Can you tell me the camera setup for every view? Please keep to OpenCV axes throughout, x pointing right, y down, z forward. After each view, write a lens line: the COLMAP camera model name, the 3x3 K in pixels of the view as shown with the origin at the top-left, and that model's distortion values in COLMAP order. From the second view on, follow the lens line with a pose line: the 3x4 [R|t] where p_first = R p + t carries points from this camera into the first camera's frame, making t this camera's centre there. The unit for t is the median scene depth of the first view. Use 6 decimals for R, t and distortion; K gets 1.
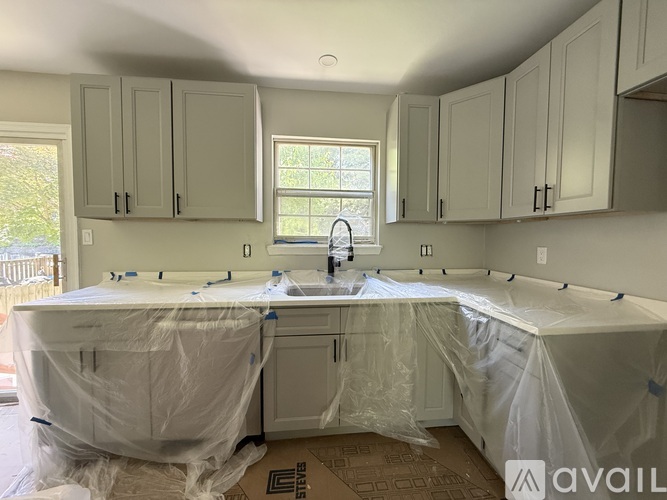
lens RADIAL K [[269.0, 0, 335.0], [0, 269.0, 247.4], [0, 0, 1]] dist [-0.001341, -0.000066]
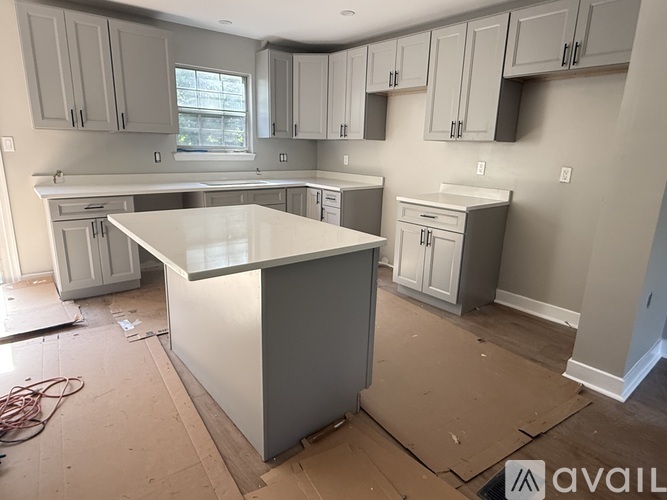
lens RADIAL K [[394.4, 0, 332.4], [0, 394.4, 247.6], [0, 0, 1]] dist [-0.003845, 0.000252]
pose [[0.847053, -0.115406, 0.518827, -0.672151], [0.000400, 0.976281, 0.216506, 0.027513], [-0.531507, -0.183184, 0.827009, -1.113672]]
